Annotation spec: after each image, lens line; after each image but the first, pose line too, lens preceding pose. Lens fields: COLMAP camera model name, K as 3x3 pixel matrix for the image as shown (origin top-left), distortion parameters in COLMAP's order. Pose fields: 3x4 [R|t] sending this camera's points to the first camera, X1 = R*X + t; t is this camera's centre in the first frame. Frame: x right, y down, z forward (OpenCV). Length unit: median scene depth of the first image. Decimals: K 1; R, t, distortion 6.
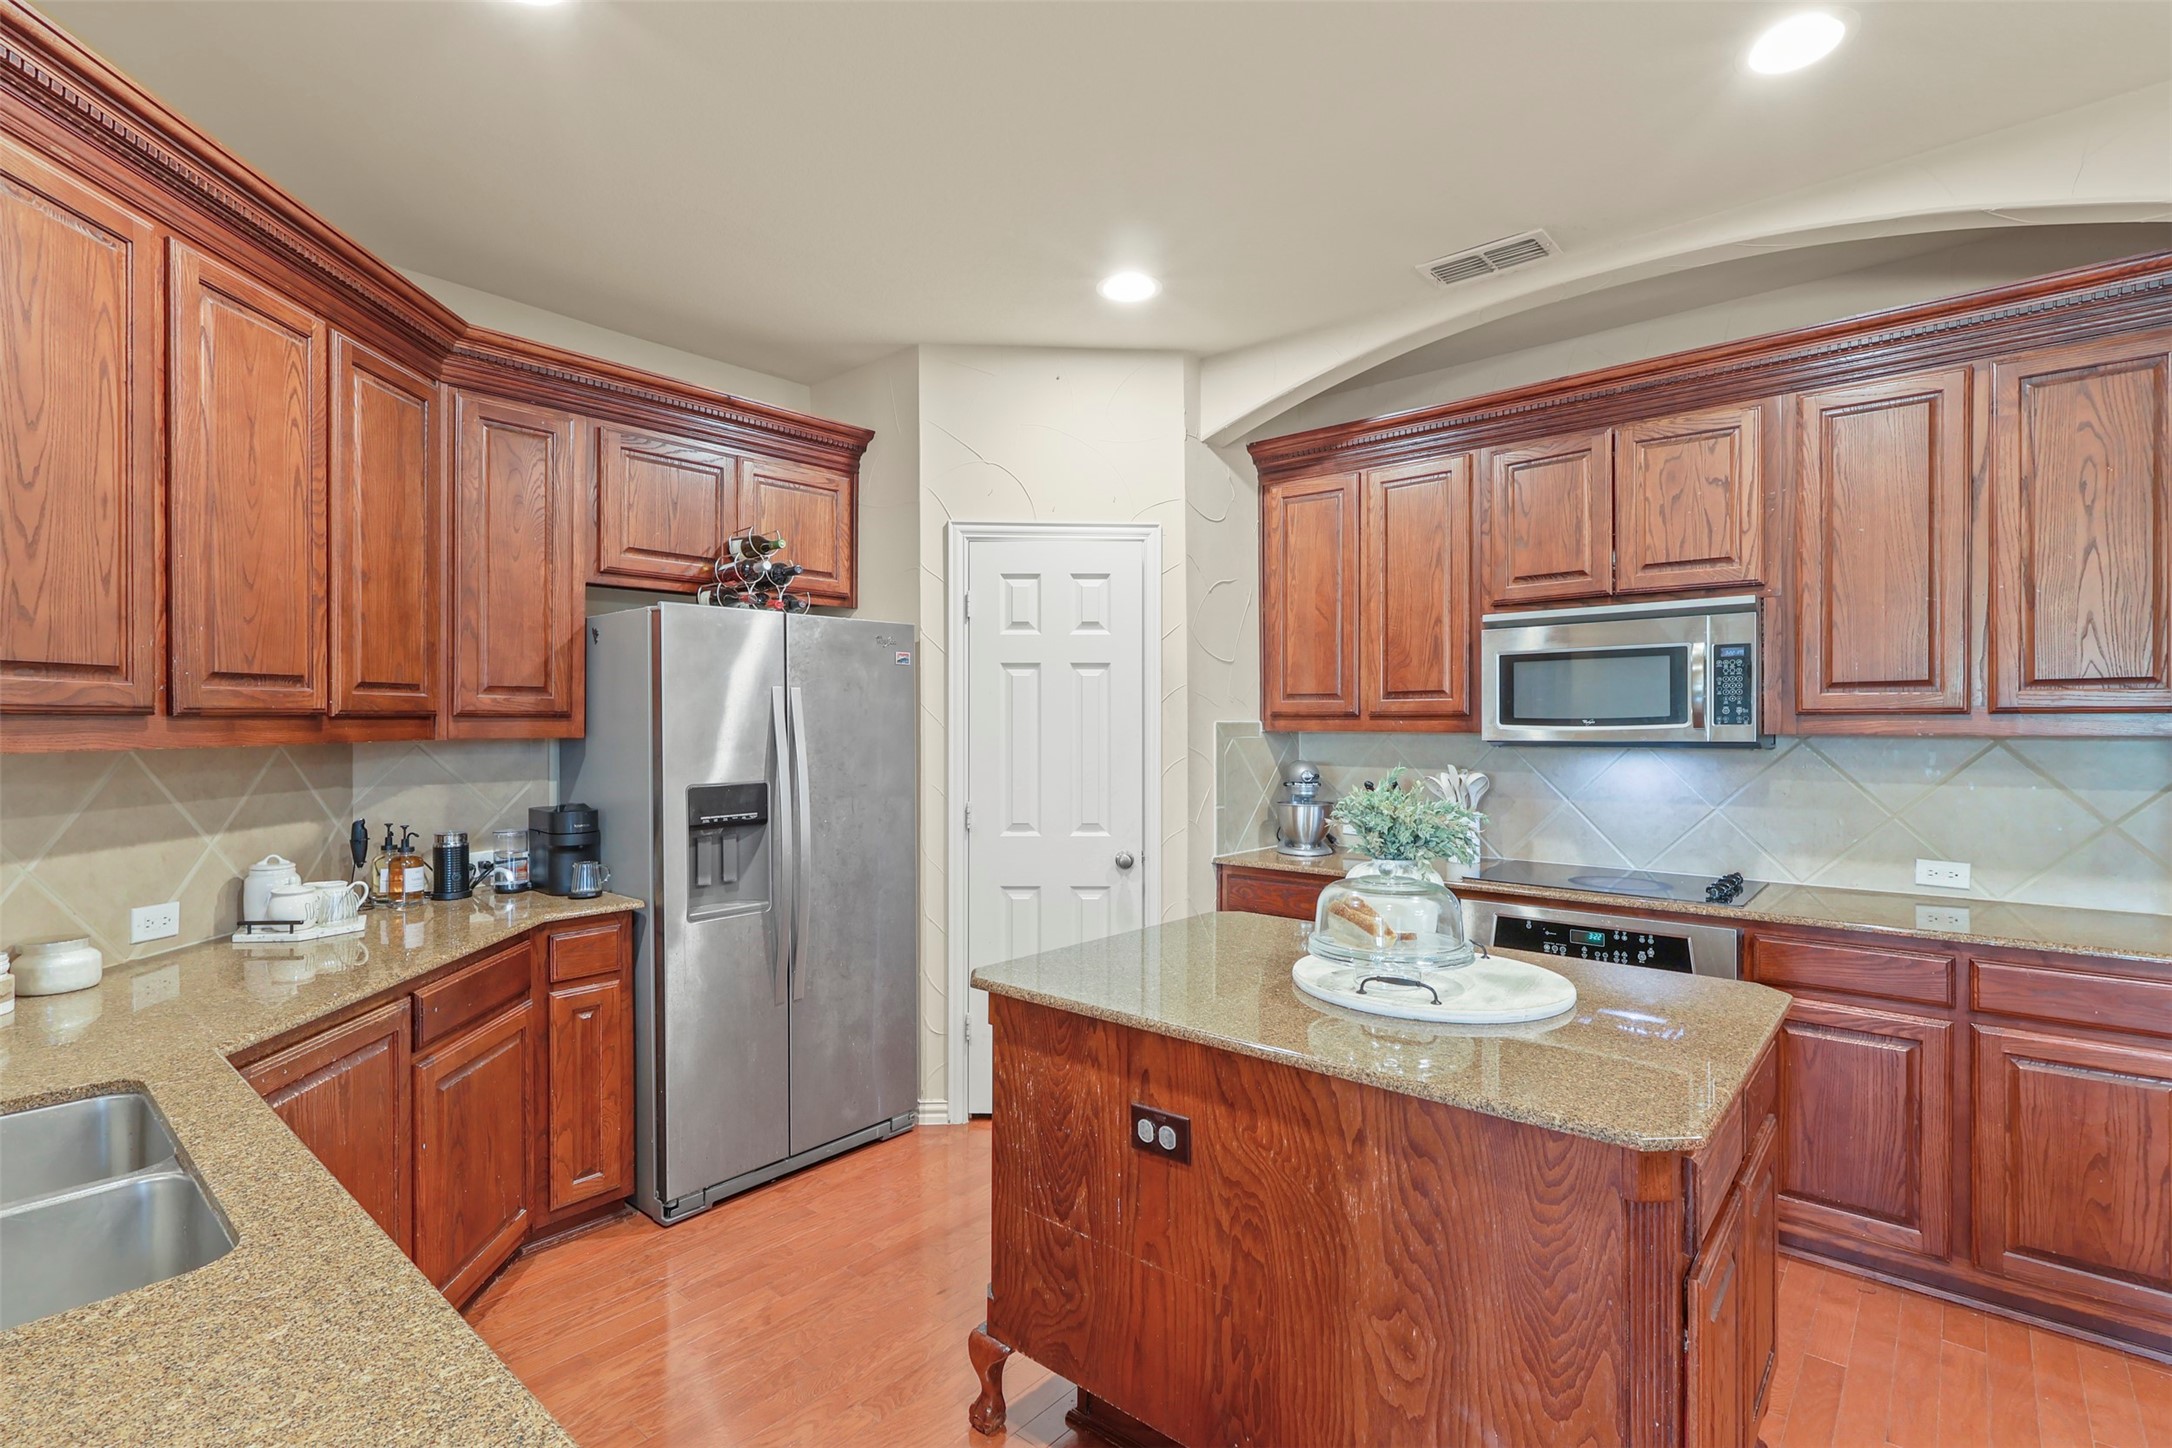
lens RADIAL K [[1017.4, 0, 1078.7], [0, 1017.4, 728.3], [0, 0, 1]] dist [-0.002456, 0.000827]
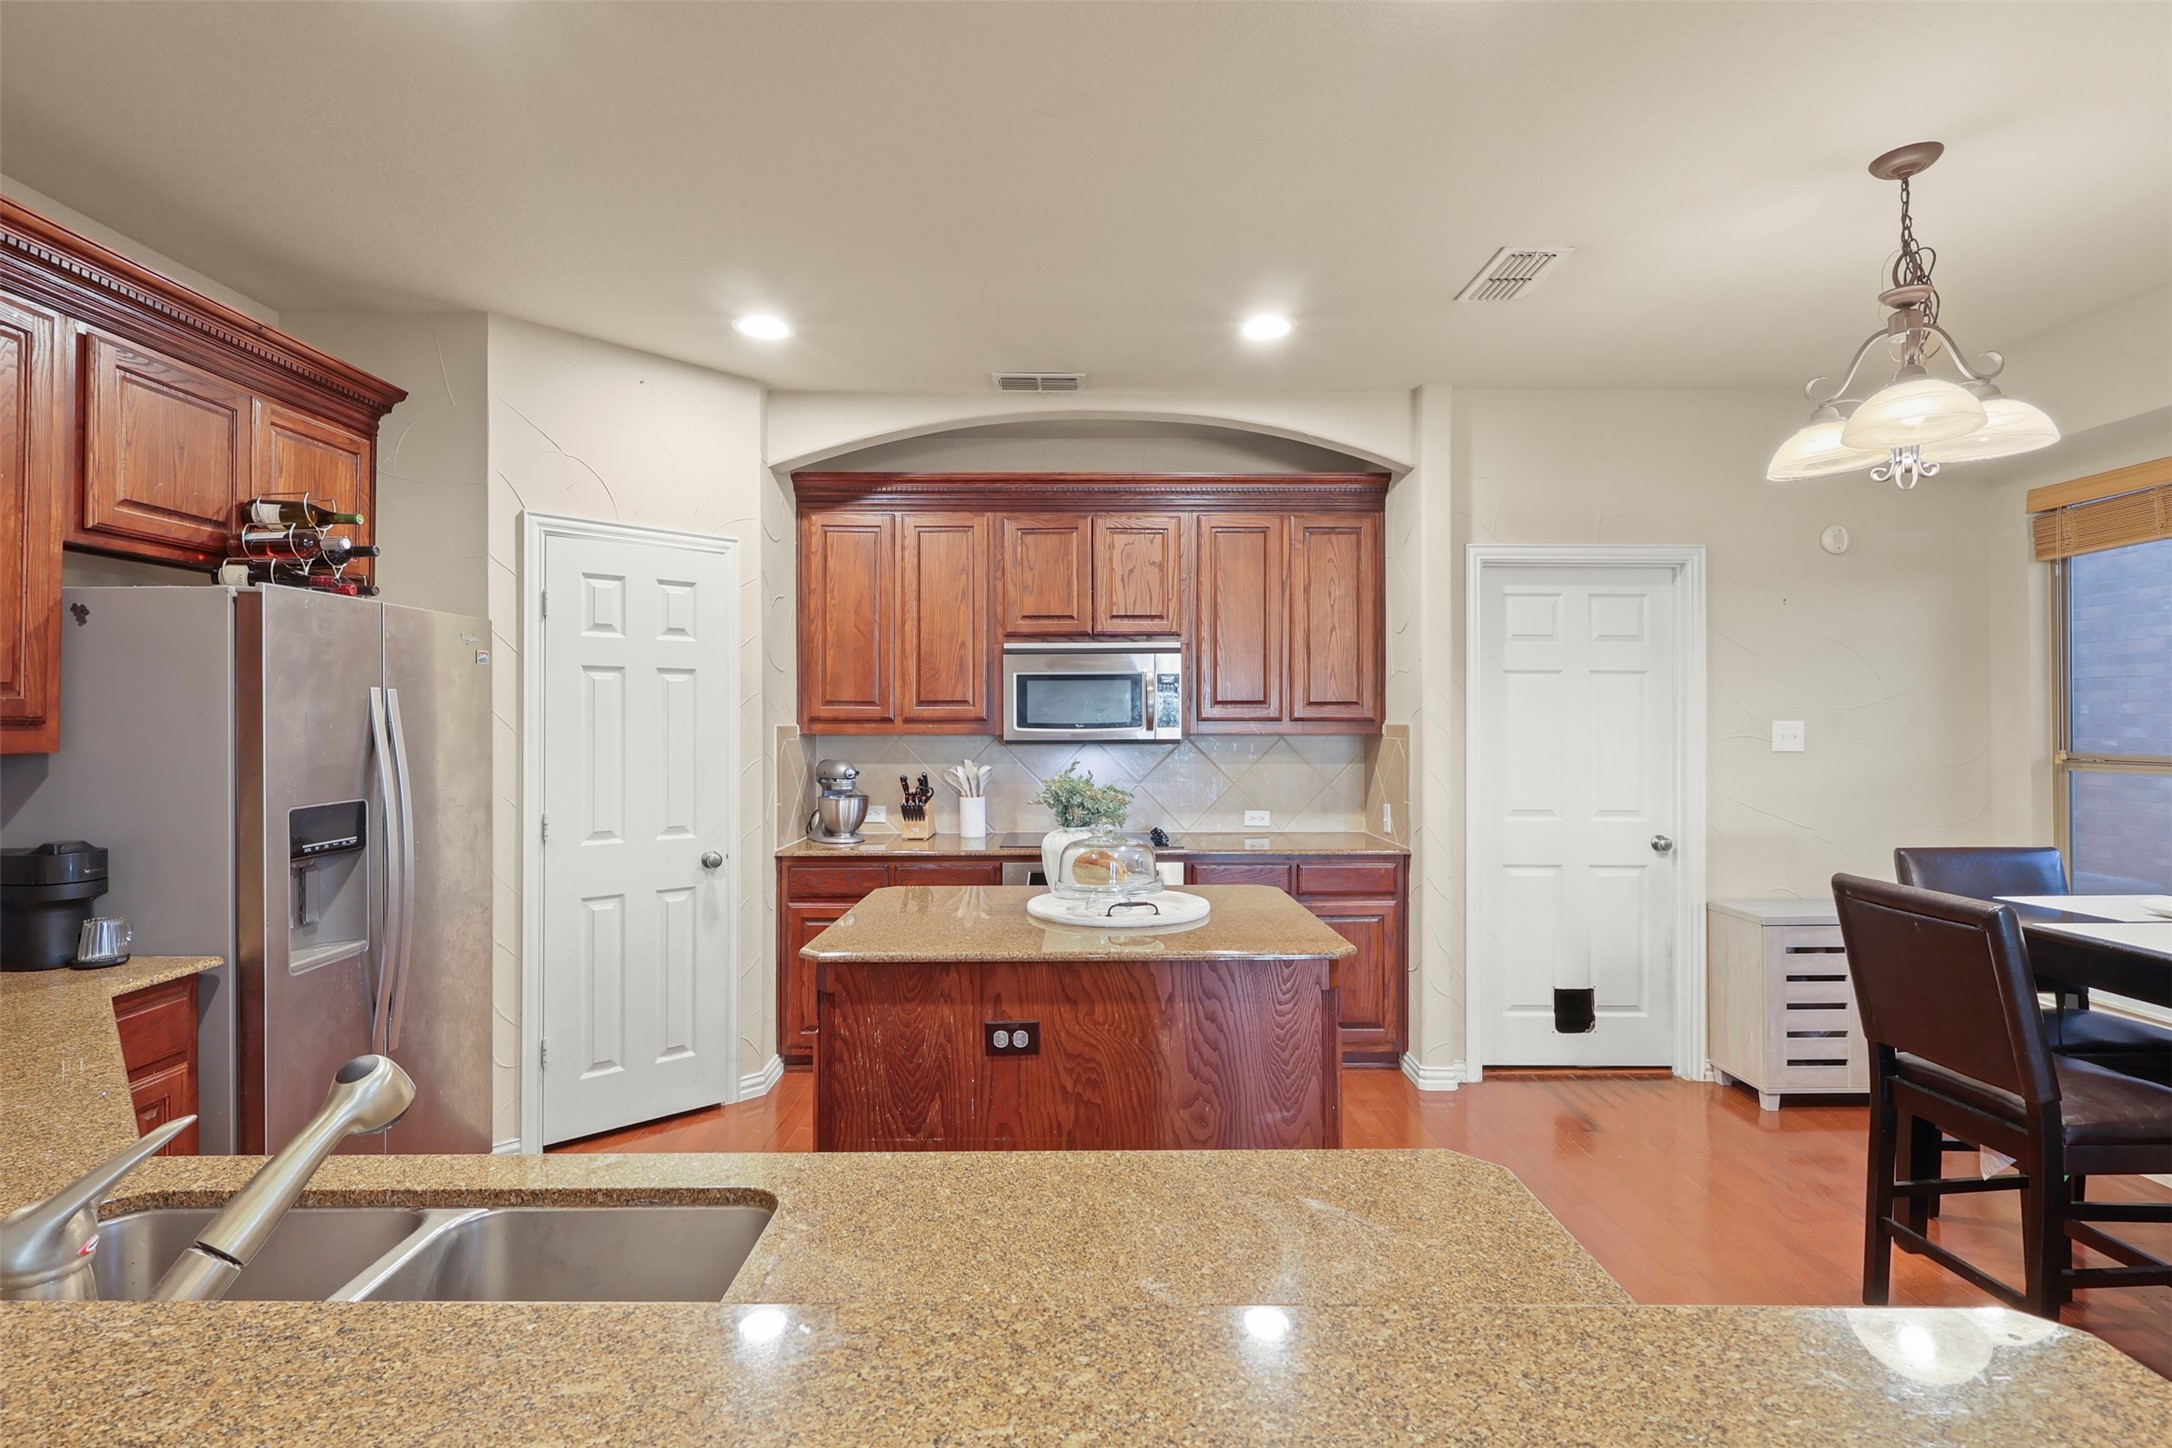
lens RADIAL K [[1017.4, 0, 1090.0], [0, 1017.4, 719.6], [0, 0, 1]] dist [-0.002456, 0.000827]
pose [[0.744868, 0.000732, 0.667212, -0.438248], [0.002441, 0.999990, -0.003822, -0.010031], [-0.667208, 0.004475, 0.744858, -0.042370]]
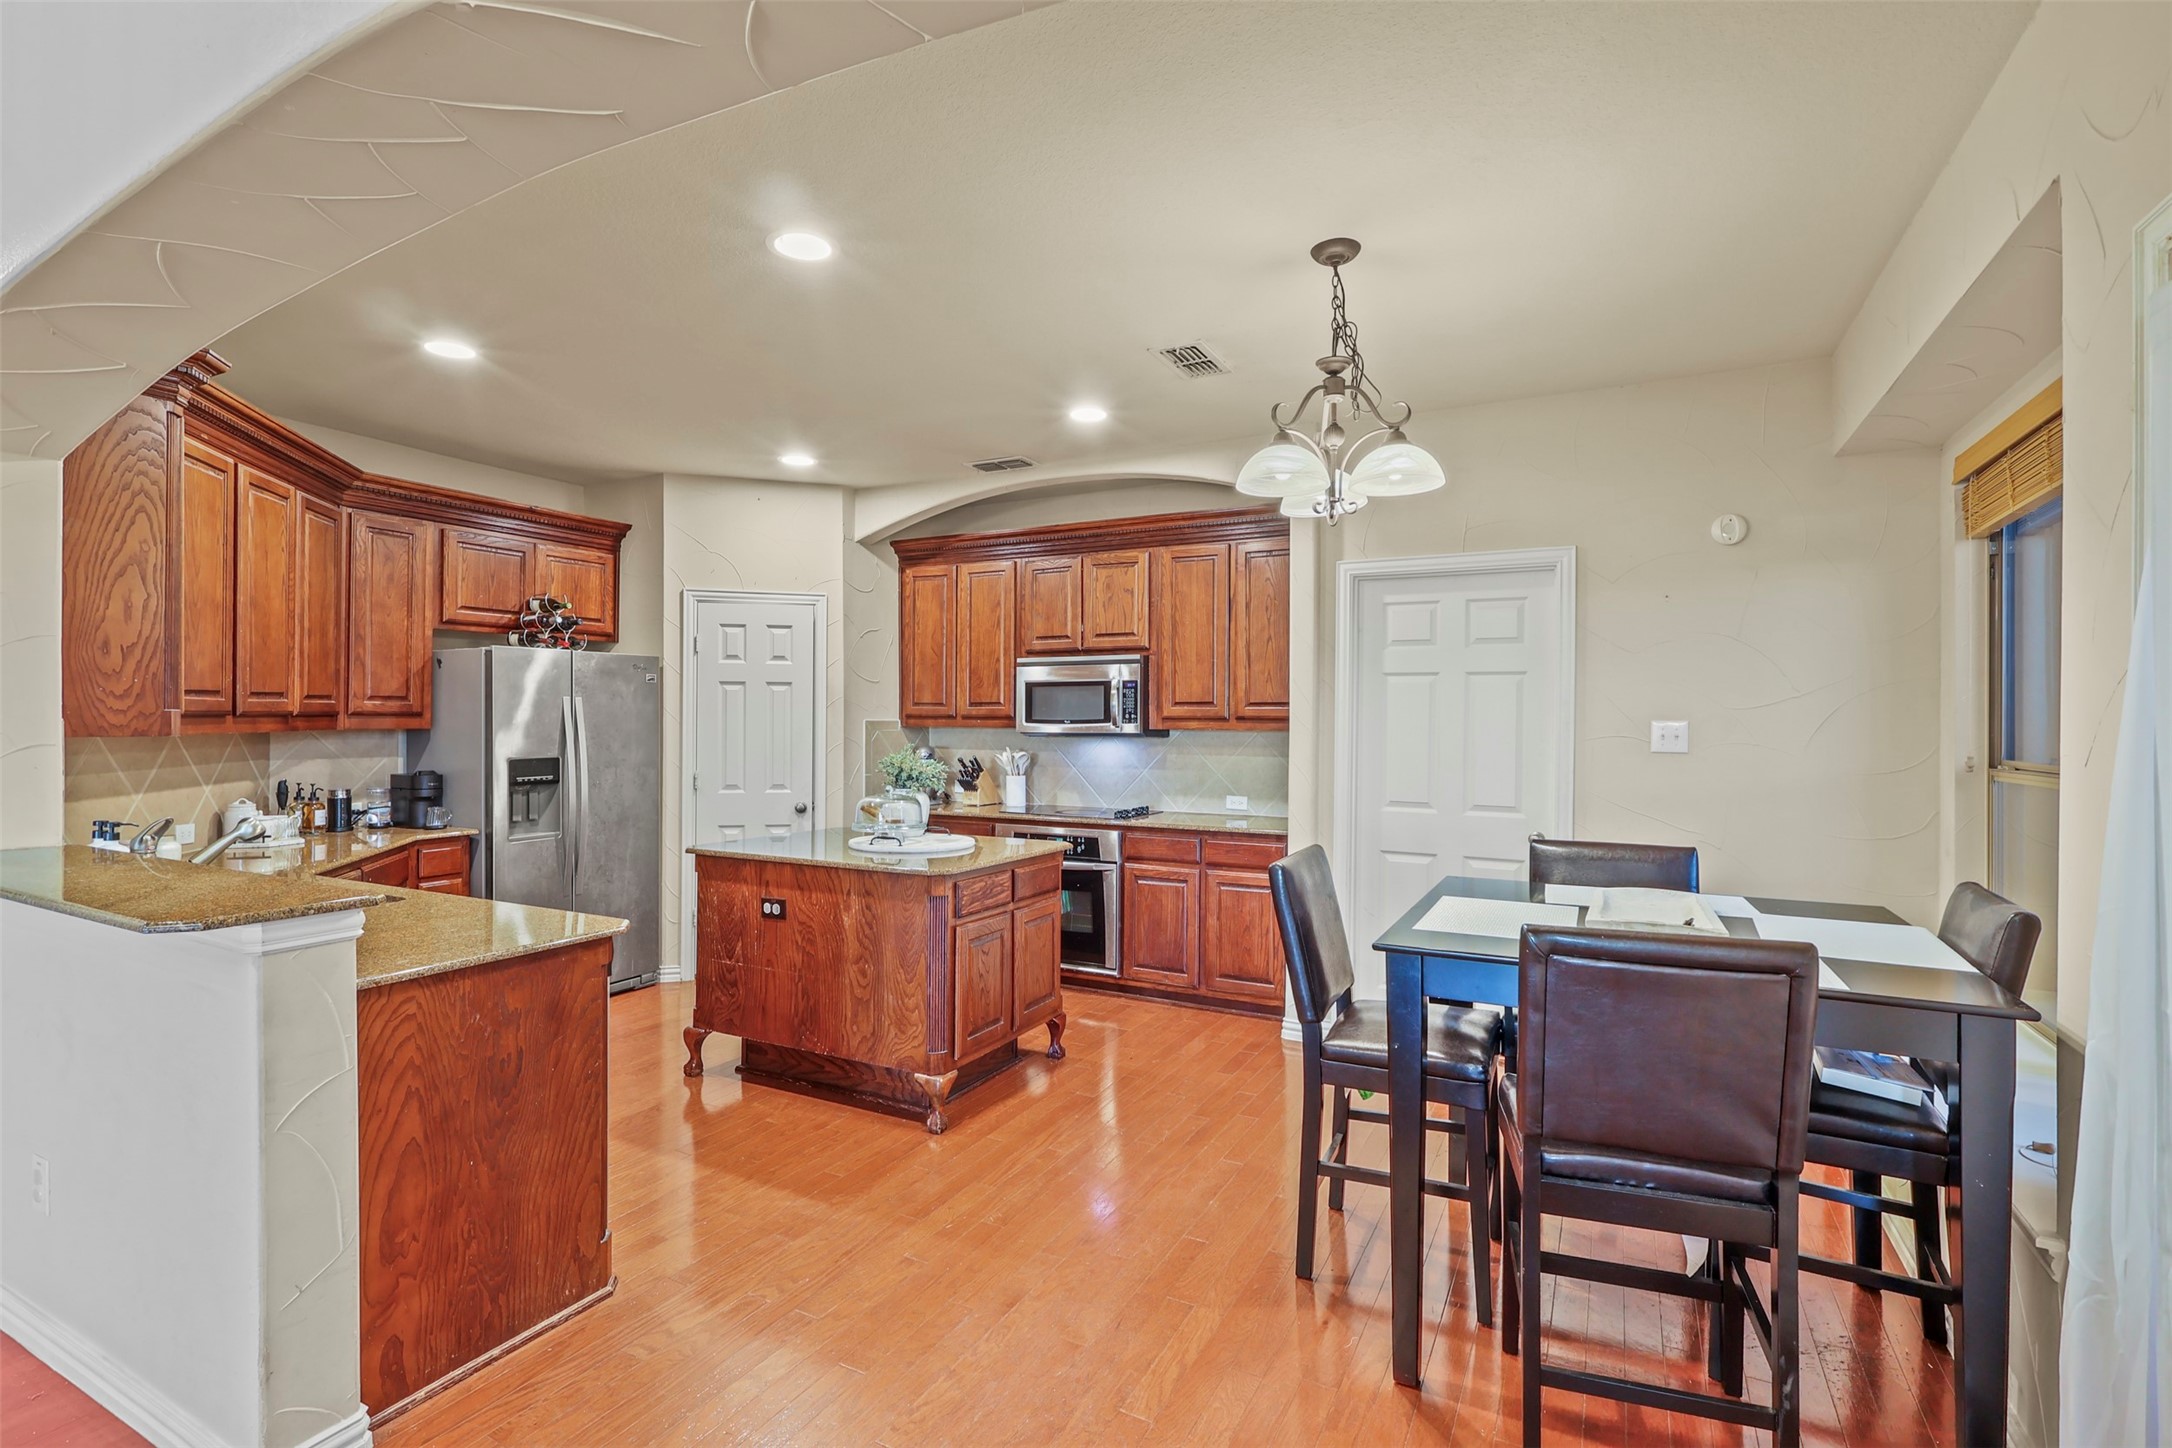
lens RADIAL K [[1017.4, 0, 1086.4], [0, 1017.4, 718.8], [0, 0, 1]] dist [-0.002456, 0.000827]
pose [[0.973146, 0.005951, 0.230112, 0.136399], [-0.004854, 0.999974, -0.005332, -0.002427], [-0.230138, 0.004072, 0.973150, -0.772393]]
